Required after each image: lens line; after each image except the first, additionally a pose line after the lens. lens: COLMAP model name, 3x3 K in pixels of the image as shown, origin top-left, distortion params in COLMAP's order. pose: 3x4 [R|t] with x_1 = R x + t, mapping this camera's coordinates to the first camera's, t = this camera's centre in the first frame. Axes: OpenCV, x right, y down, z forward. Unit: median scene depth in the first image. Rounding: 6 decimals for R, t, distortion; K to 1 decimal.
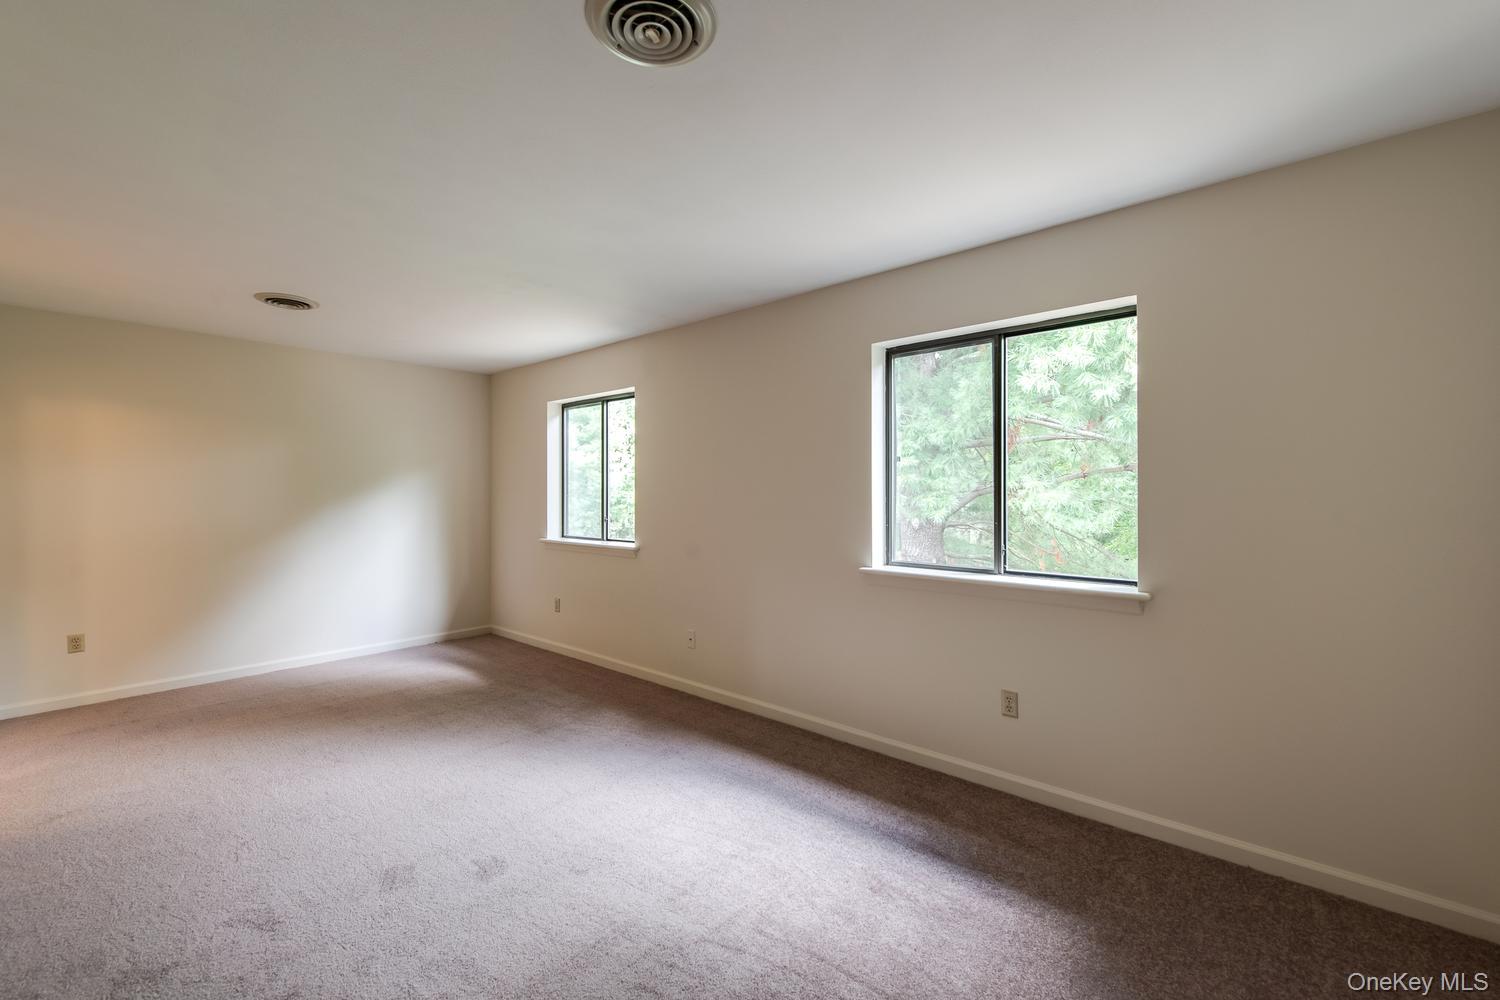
lens RADIAL K [[642.6, 0, 738.6], [0, 642.6, 496.0], [0, 0, 1]] dist [0.001290, 0.000012]
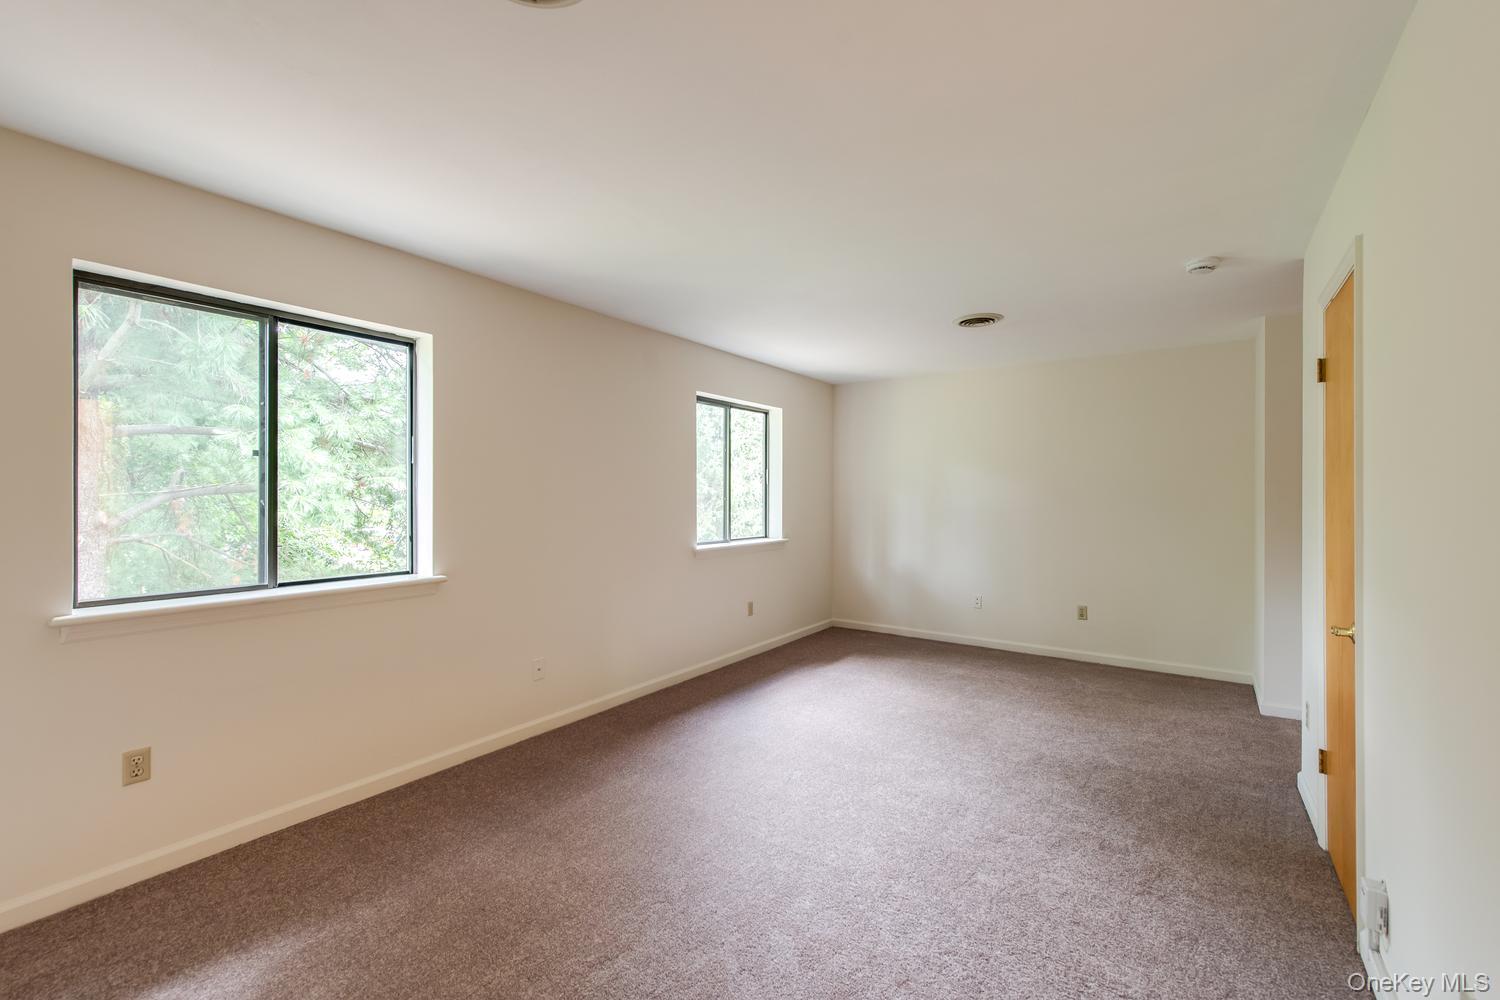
lens RADIAL K [[599.3, 0, 738.9], [0, 599.3, 498.3], [0, 0, 1]] dist [0.001567, -0.000076]
pose [[-0.109479, -0.002946, 0.993985, -1.063572], [0.004139, 0.999986, 0.003419, -0.002339], [-0.993981, 0.004489, -0.109465, 0.998820]]
